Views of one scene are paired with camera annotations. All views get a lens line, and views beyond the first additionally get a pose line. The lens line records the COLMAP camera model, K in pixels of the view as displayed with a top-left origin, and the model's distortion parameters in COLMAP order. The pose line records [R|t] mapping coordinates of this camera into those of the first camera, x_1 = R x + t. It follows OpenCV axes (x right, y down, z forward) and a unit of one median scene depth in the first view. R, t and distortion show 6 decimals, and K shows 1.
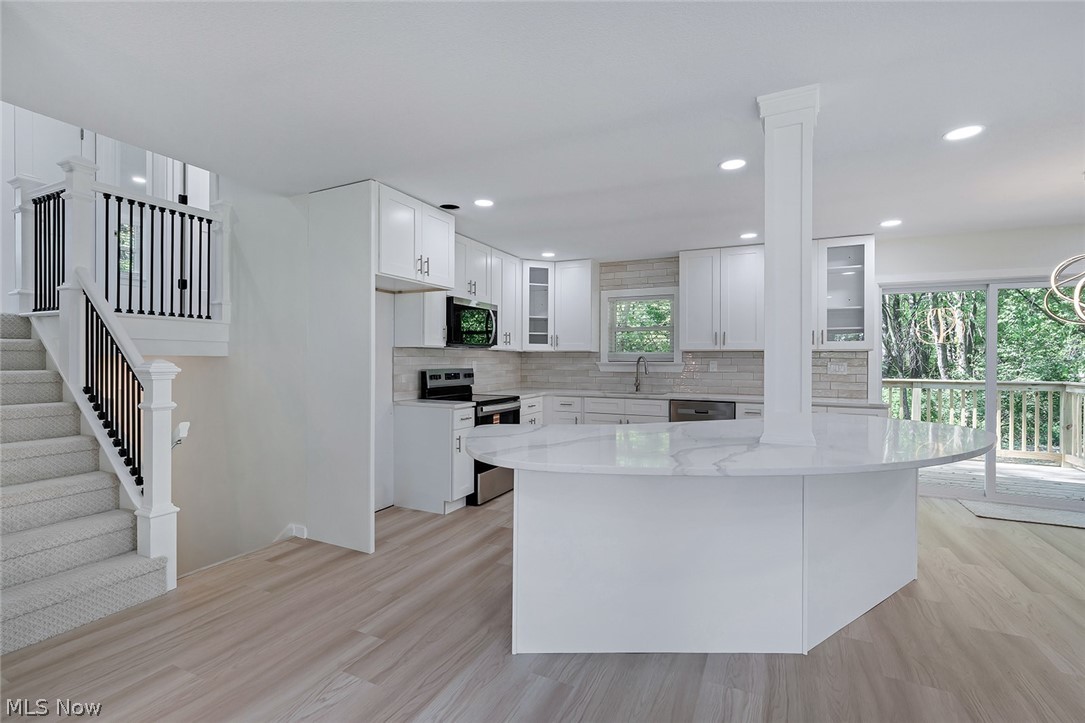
lens RADIAL K [[491.4, 0, 543.4], [0, 491.4, 360.4], [0, 0, 1]] dist [-0.007714, 0.003760]
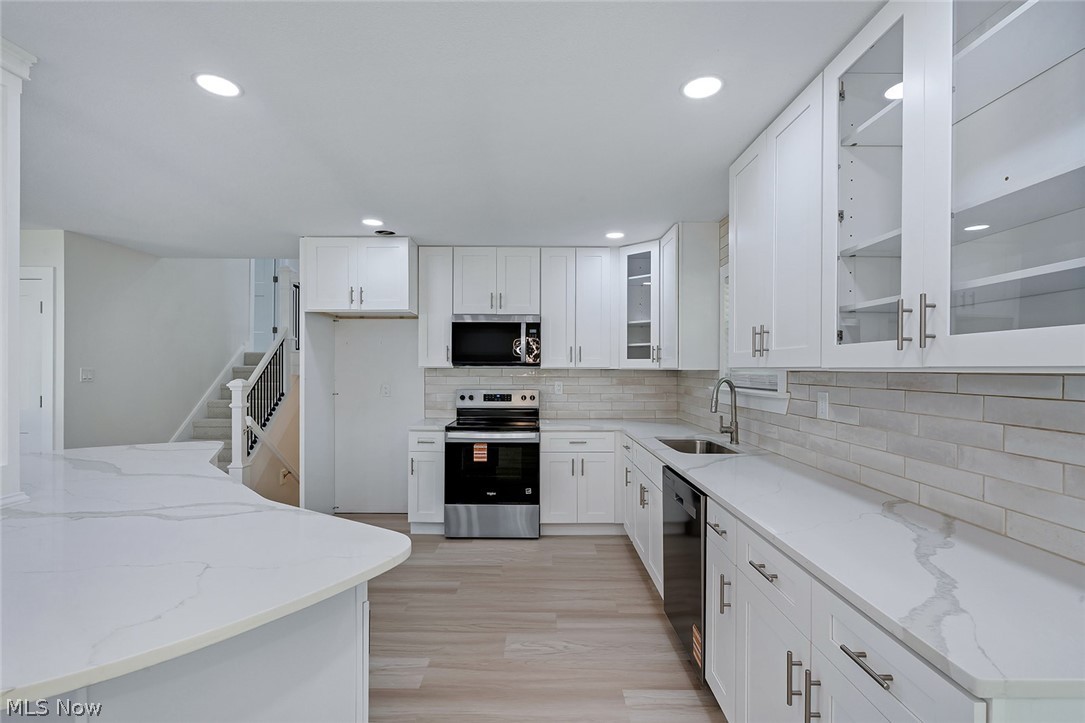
lens RADIAL K [[491.4, 0, 537.5], [0, 491.4, 370.1], [0, 0, 1]] dist [-0.007714, 0.003760]
pose [[0.425834, 0.000383, -0.904801, 0.738523], [-0.004242, 0.999990, -0.001573, -0.020179], [0.904792, 0.004508, 0.425831, 0.717273]]
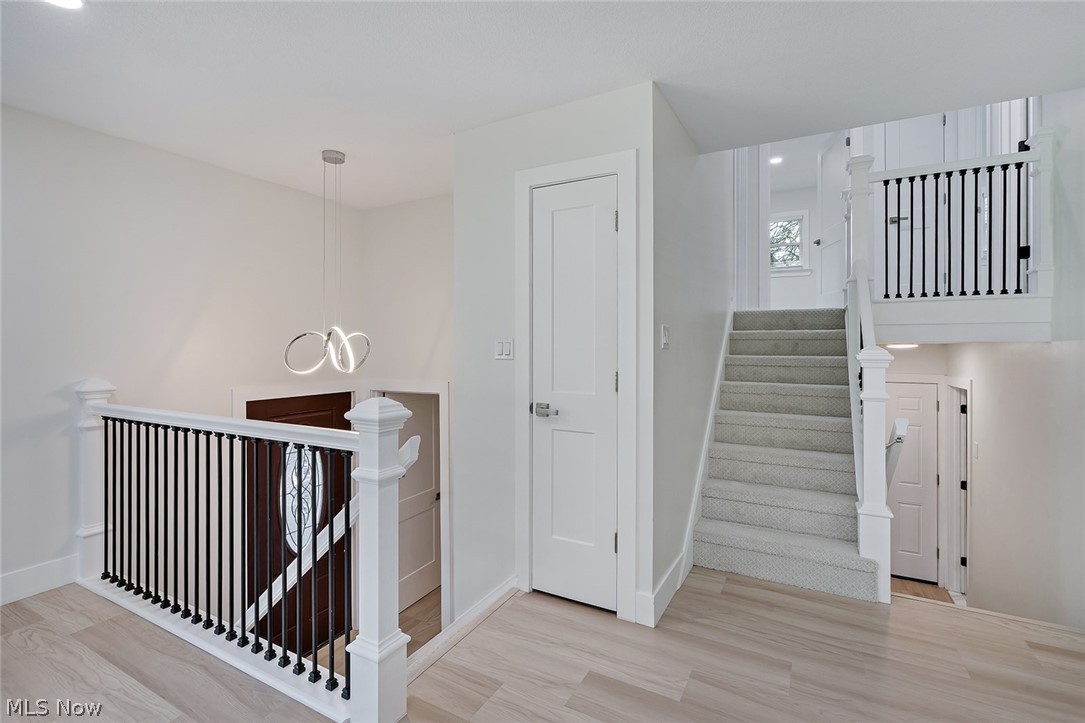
lens RADIAL K [[491.4, 0, 538.5], [0, 491.4, 350.5], [0, 0, 1]] dist [-0.007714, 0.003760]
pose [[-0.061119, 0.000131, -0.998130, 0.102706], [-0.001842, 0.999998, 0.000244, 0.004780], [0.998129, 0.001854, -0.061119, 0.250781]]
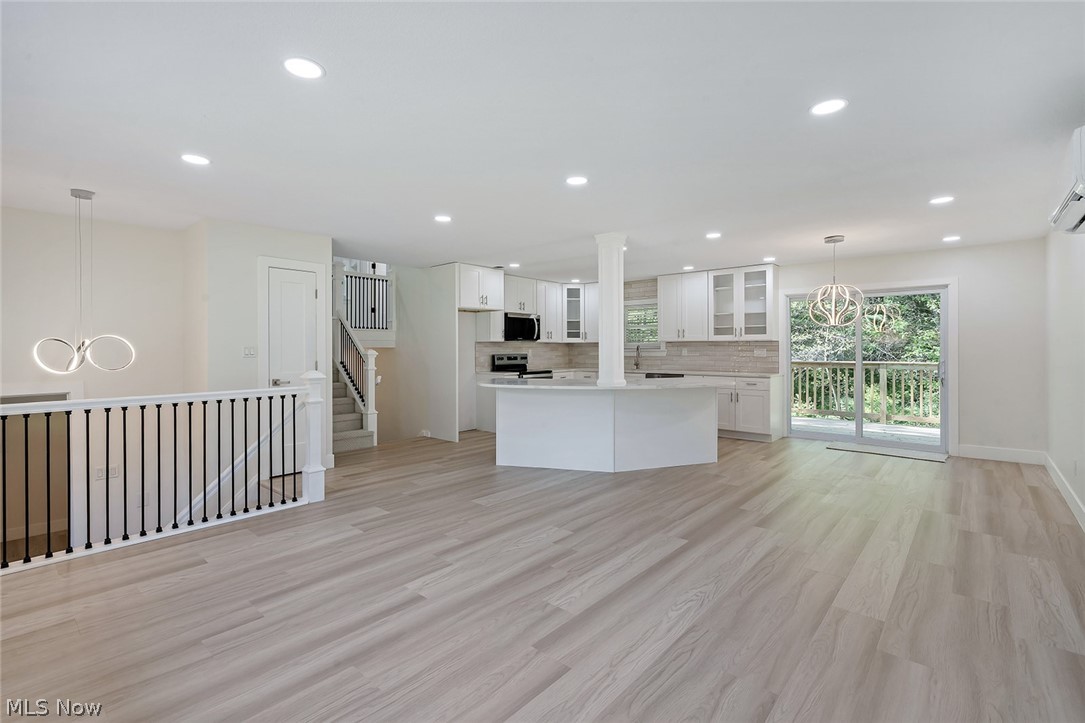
lens RADIAL K [[491.4, 0, 544.0], [0, 491.4, 349.1], [0, 0, 1]] dist [-0.007714, 0.003760]
pose [[0.962892, -0.007117, -0.269792, 0.402427], [0.006784, 0.999975, -0.002166, 0.005105], [0.269801, 0.000255, 0.962916, -0.639294]]
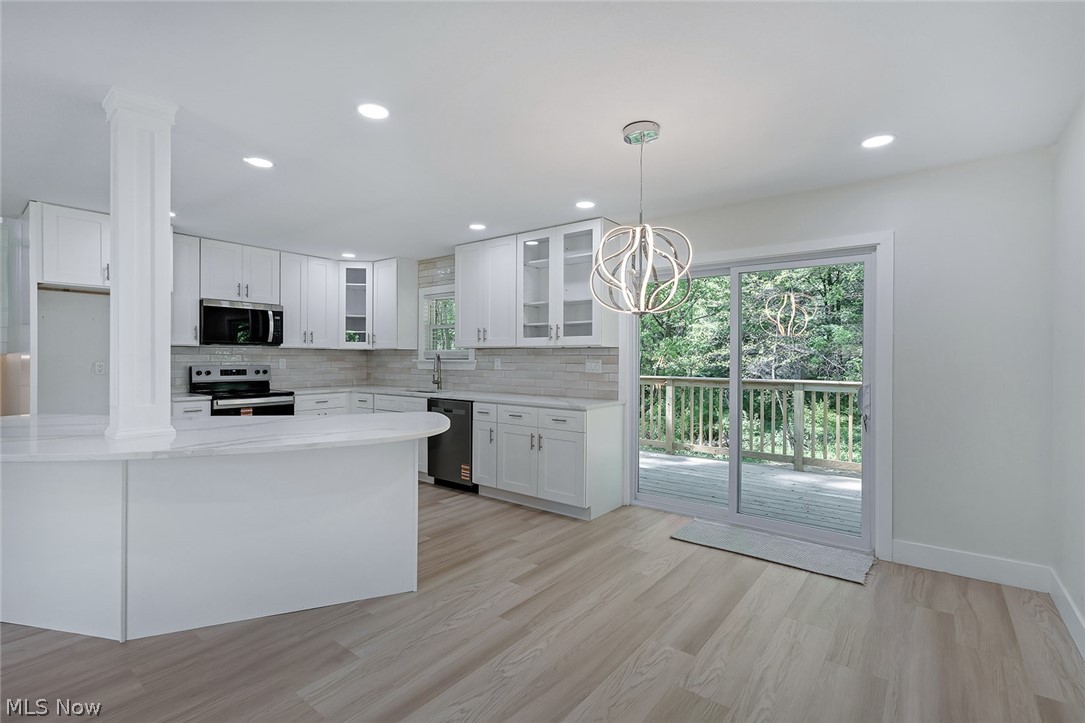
lens RADIAL K [[499.9, 0, 541.0], [0, 499.9, 357.7], [0, 0, 1]] dist [-0.005411, 0.003649]
pose [[0.976301, -0.000729, -0.216415, 0.762189], [-0.000072, 0.999993, -0.003691, 0.004305], [0.216416, 0.003619, 0.976295, 0.079196]]
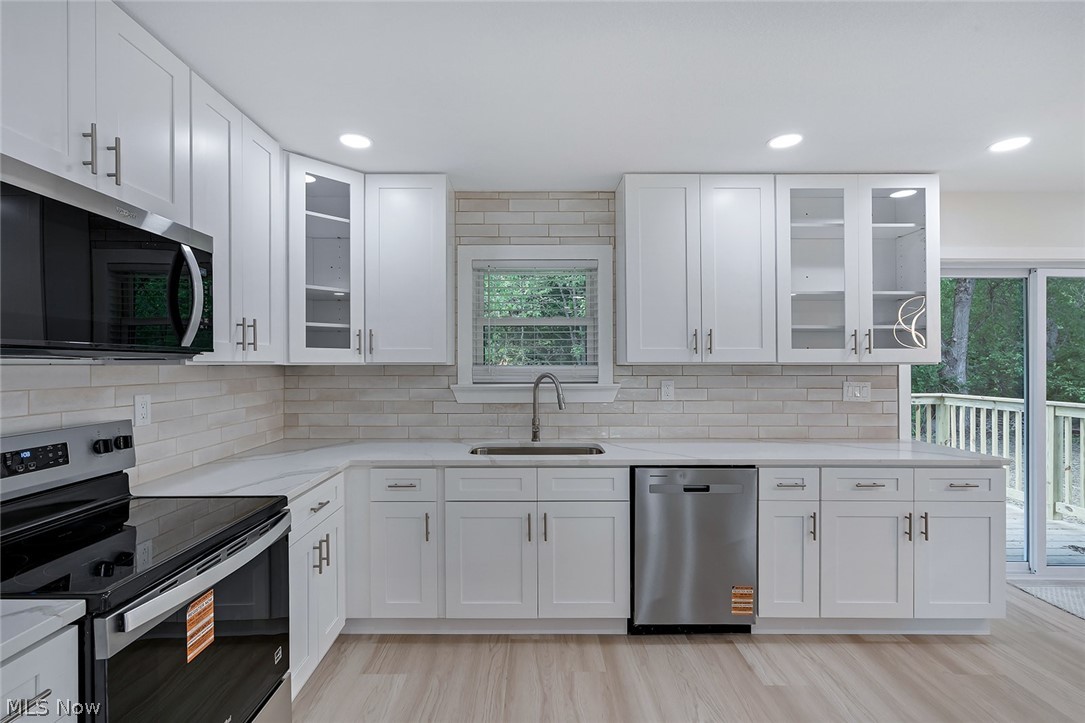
lens RADIAL K [[491.4, 0, 531.0], [0, 491.4, 361.8], [0, 0, 1]] dist [-0.007714, 0.003760]
pose [[0.905276, -0.003949, 0.424805, -0.042445], [0.006350, 0.999971, -0.004237, -0.023457], [-0.424776, 0.006533, 0.905275, 0.661732]]
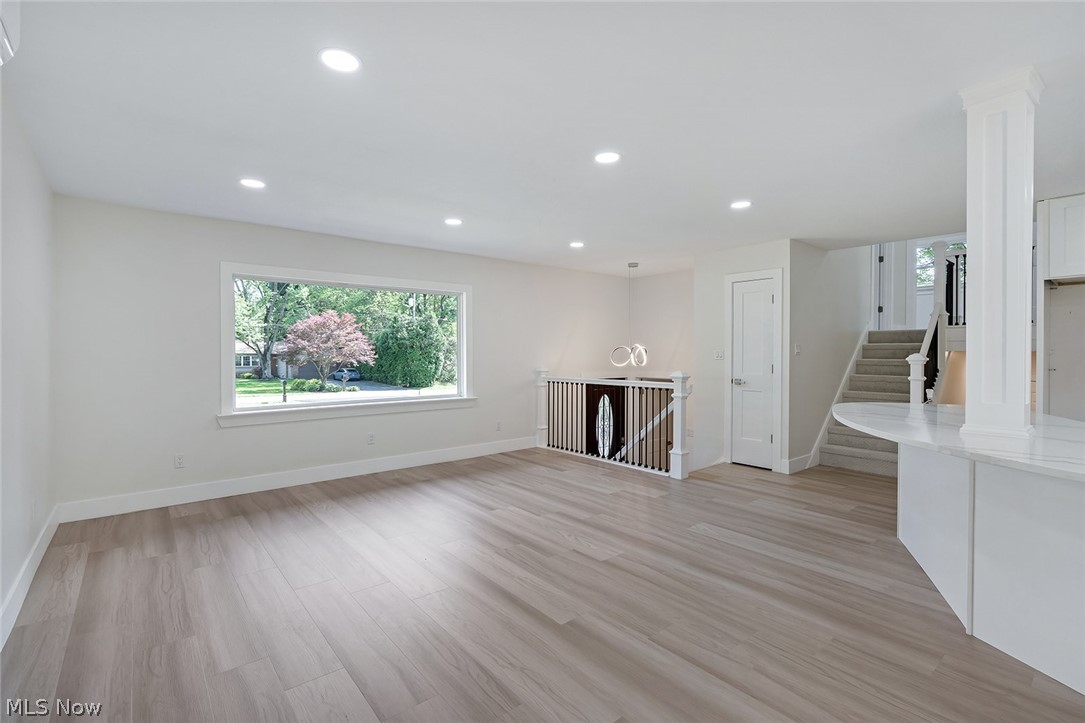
lens RADIAL K [[491.4, 0, 538.8], [0, 491.4, 363.3], [0, 0, 1]] dist [-0.007714, 0.003760]
pose [[-0.416838, 0.013434, -0.908881, 0.870960], [-0.004372, 0.999850, 0.016784, 0.006187], [0.908970, 0.010970, -0.416717, 0.280767]]
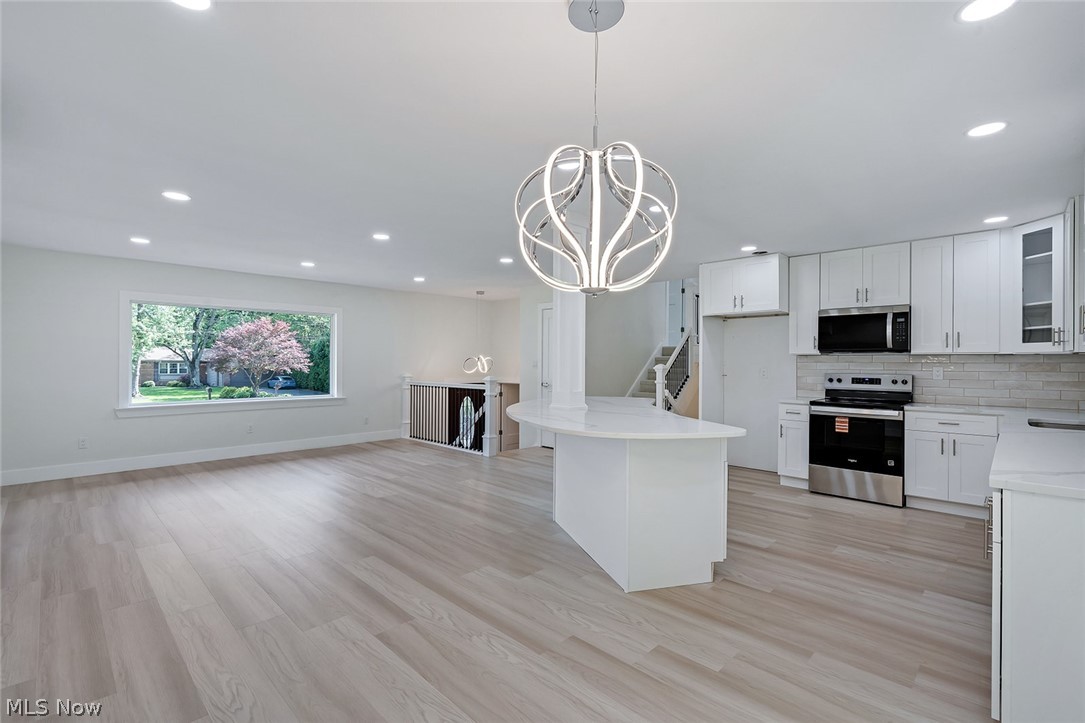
lens RADIAL K [[491.4, 0, 541.7], [0, 491.4, 363.3], [0, 0, 1]] dist [-0.007714, 0.003760]
pose [[-0.322729, -0.005294, -0.946476, 1.090140], [-0.009749, 0.999950, -0.002268, 0.004053], [0.946441, 0.008495, -0.322765, 0.730637]]
